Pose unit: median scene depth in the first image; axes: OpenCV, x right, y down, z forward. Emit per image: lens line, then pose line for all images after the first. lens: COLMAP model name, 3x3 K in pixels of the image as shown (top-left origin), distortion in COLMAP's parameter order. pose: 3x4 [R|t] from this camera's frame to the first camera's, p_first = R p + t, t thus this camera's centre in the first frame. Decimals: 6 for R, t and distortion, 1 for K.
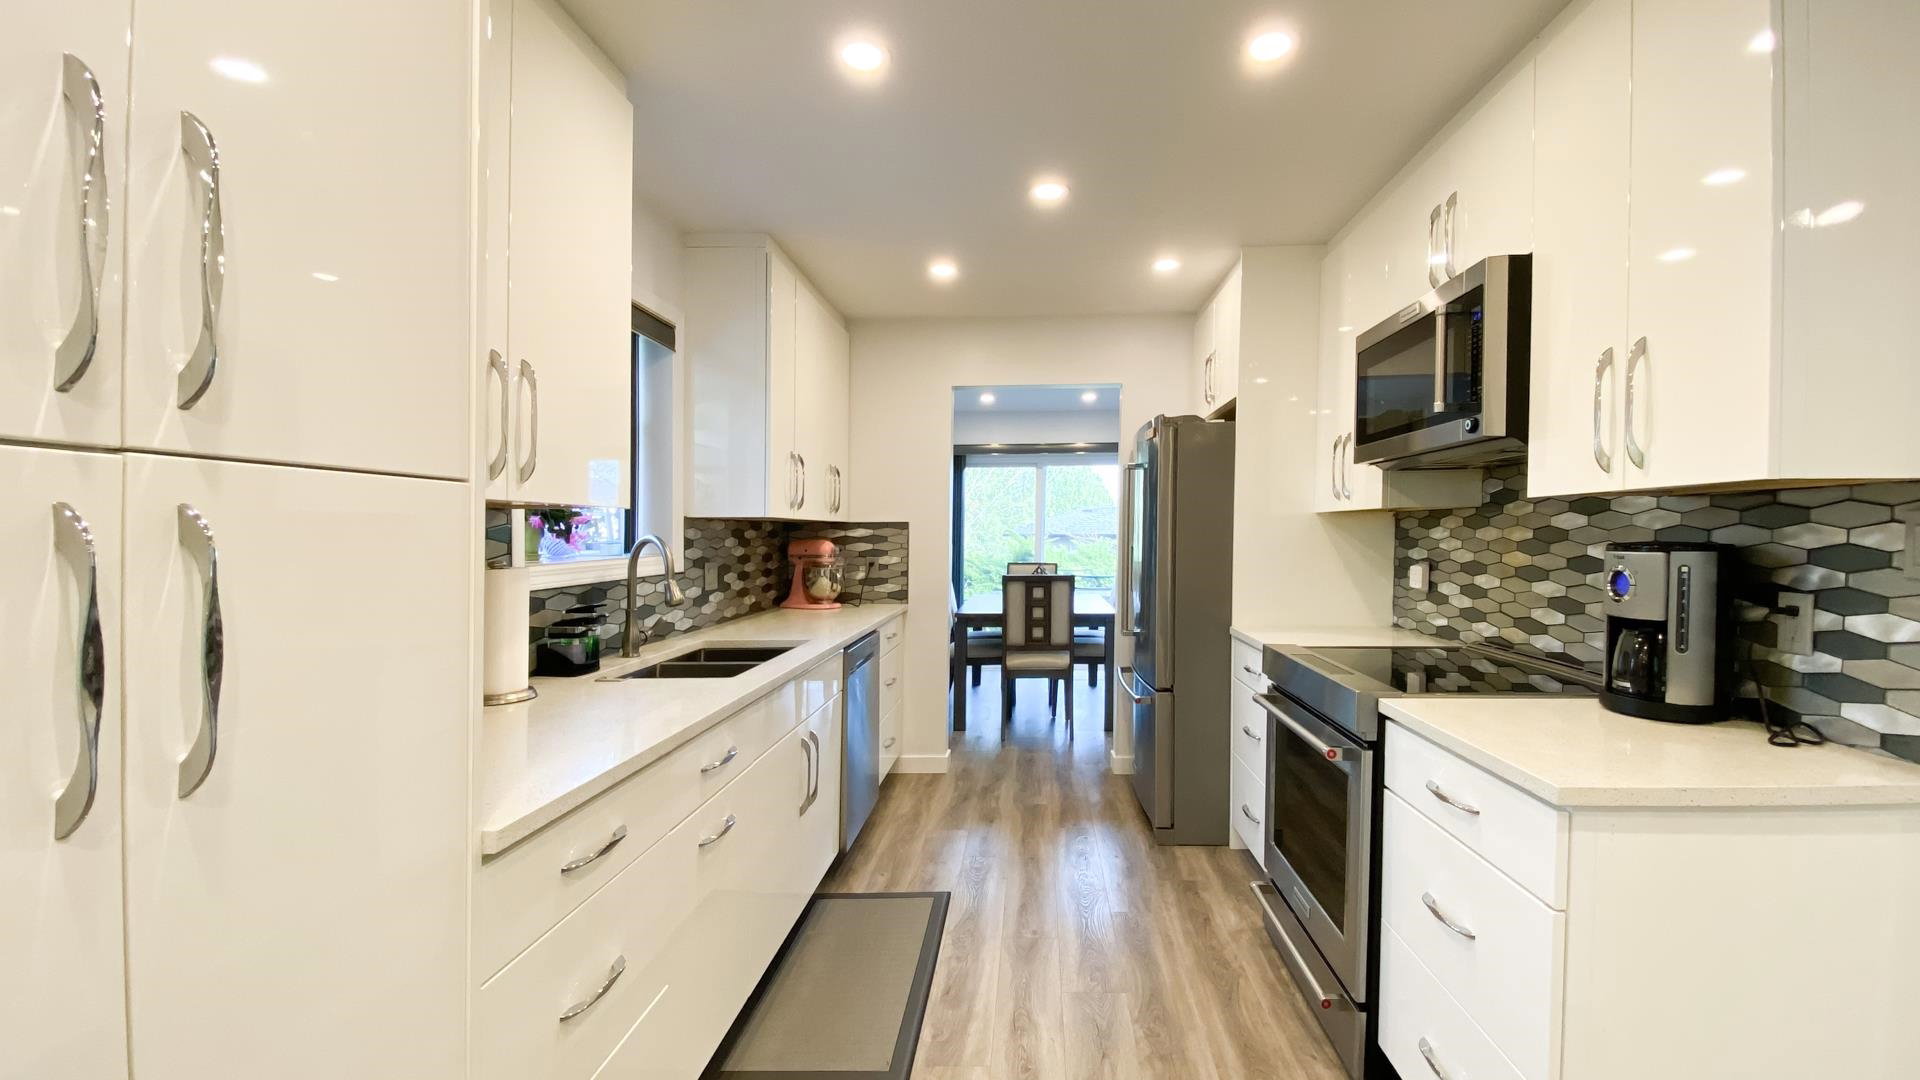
lens RADIAL K [[793.8, 0, 960.5], [0, 793.8, 536.6], [0, 0, 1]] dist [0.023206, -0.004459]
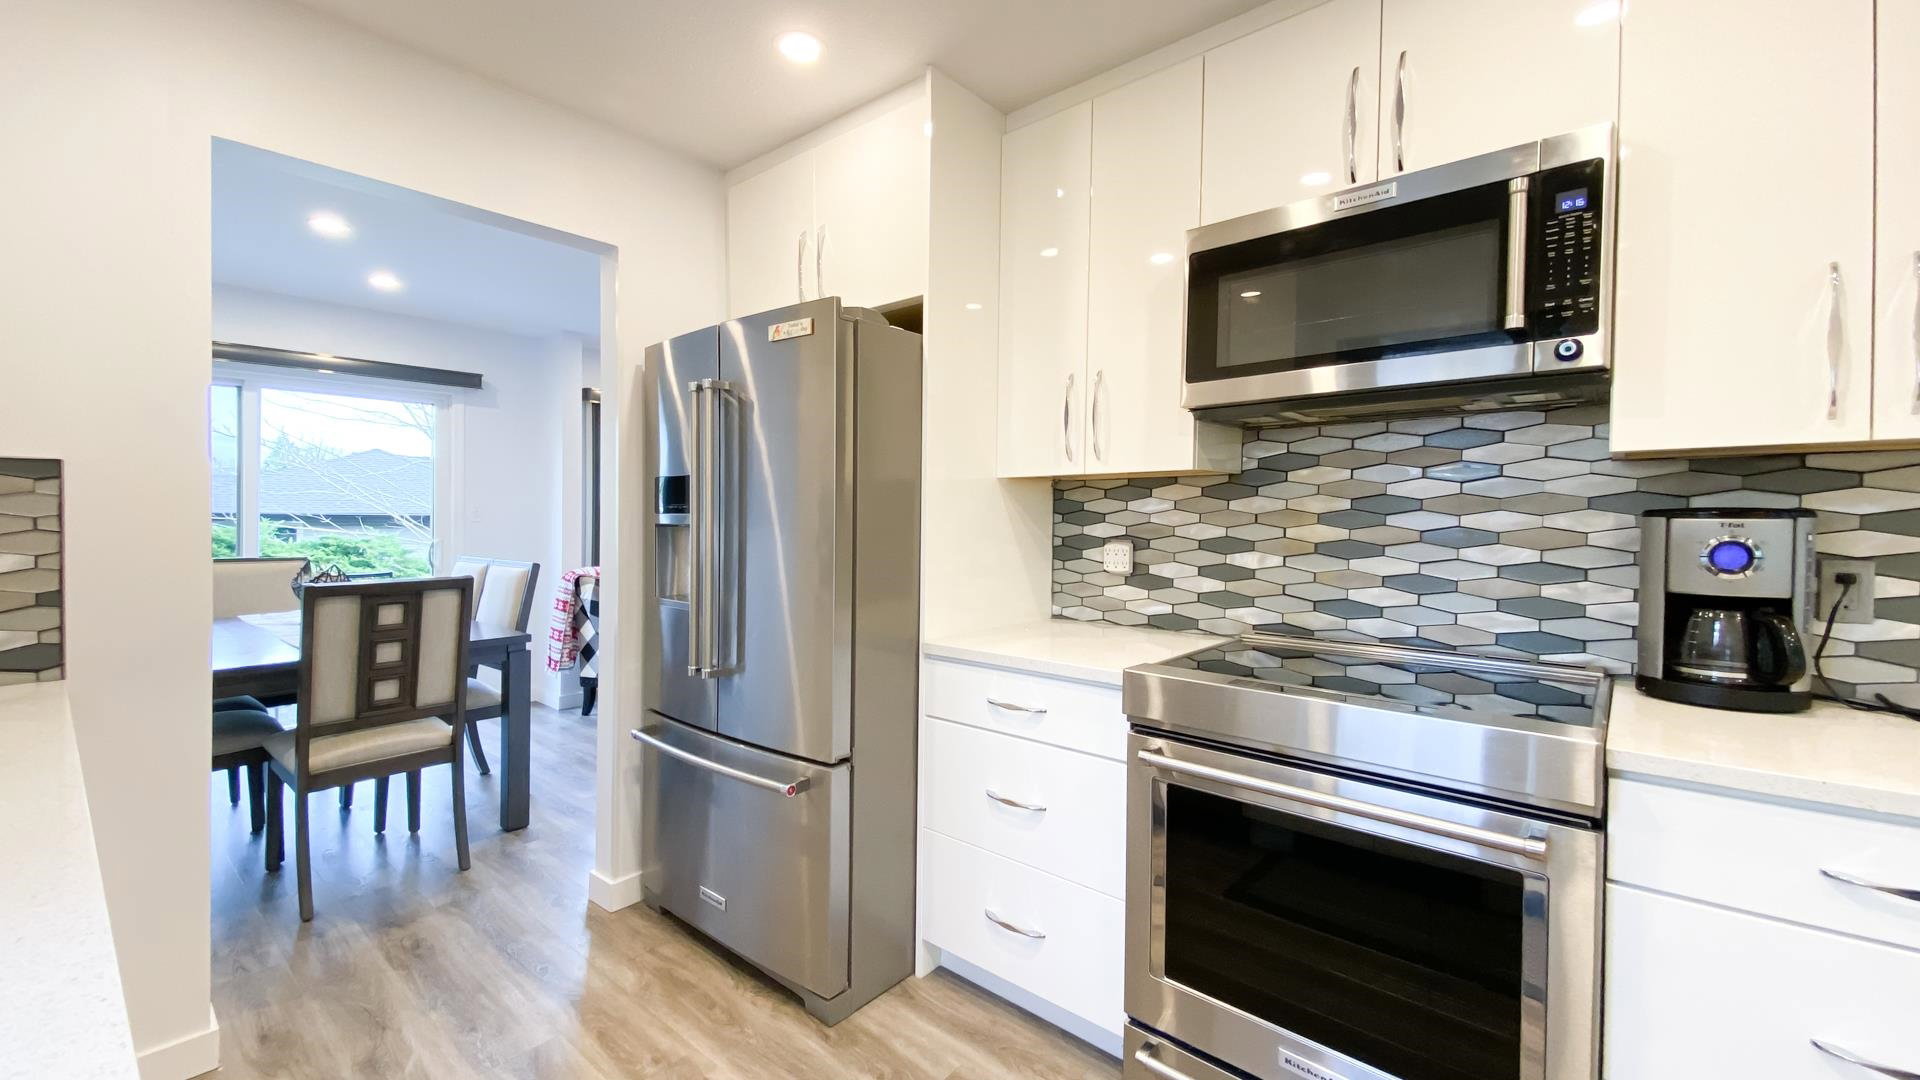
lens RADIAL K [[793.8, 0, 944.0], [0, 793.8, 542.6], [0, 0, 1]] dist [0.023206, -0.004459]
pose [[0.582476, -0.019846, 0.812605, -0.203083], [-0.003130, 0.999640, 0.026658, 0.013522], [-0.812842, -0.018071, 0.582204, 0.676726]]
